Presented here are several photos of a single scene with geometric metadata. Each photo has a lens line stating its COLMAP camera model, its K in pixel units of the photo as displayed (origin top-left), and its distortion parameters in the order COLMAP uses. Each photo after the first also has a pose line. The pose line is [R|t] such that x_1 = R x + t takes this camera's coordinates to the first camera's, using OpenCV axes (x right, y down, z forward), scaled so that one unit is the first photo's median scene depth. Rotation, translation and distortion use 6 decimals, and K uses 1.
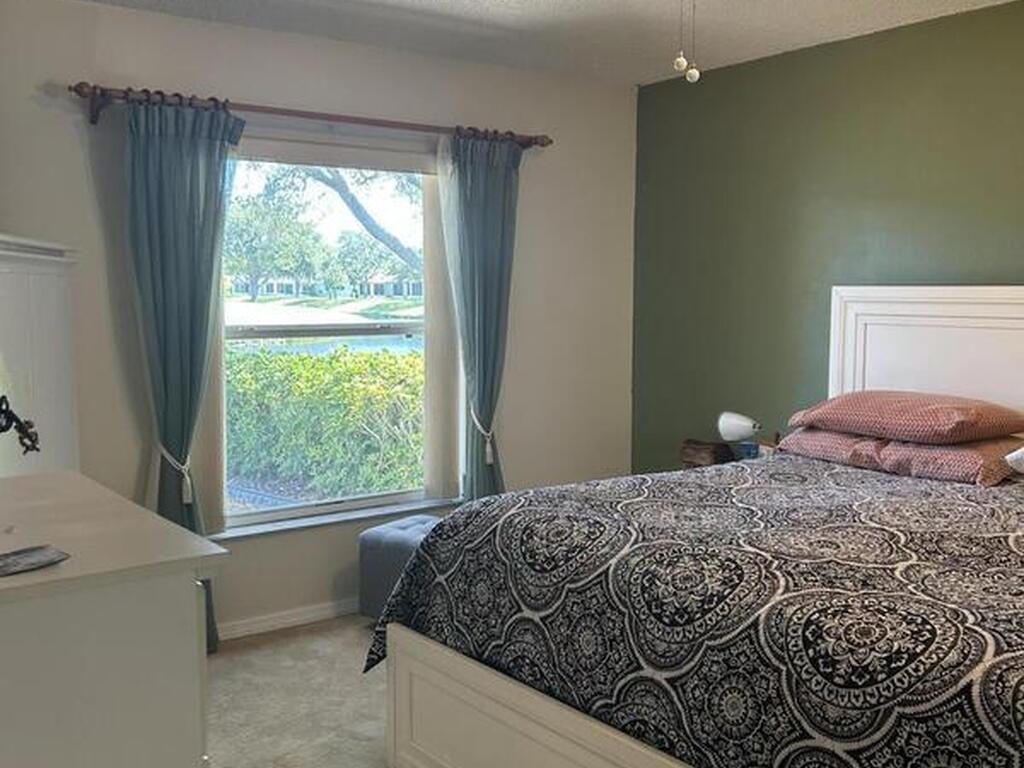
lens RADIAL K [[1015.5, 0, 512.0], [0, 1015.5, 382.8], [0, 0, 1]] dist [0.000703, 0.000000]
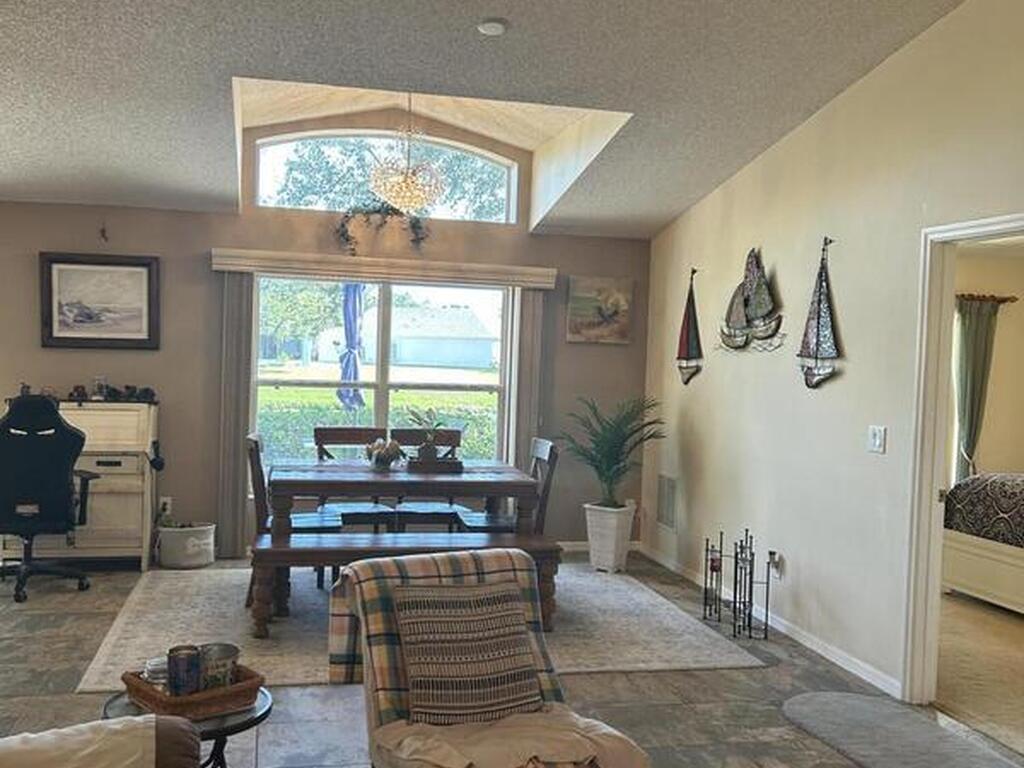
lens RADIAL K [[1015.5, 0, 508.8], [0, 1015.5, 386.4], [0, 0, 1]] dist [0.000703, 0.000000]
pose [[0.916048, 0.043926, -0.398656, -0.064594], [-0.071157, 0.996015, -0.053761, 0.076231], [0.394706, 0.077615, 0.915523, -1.015093]]
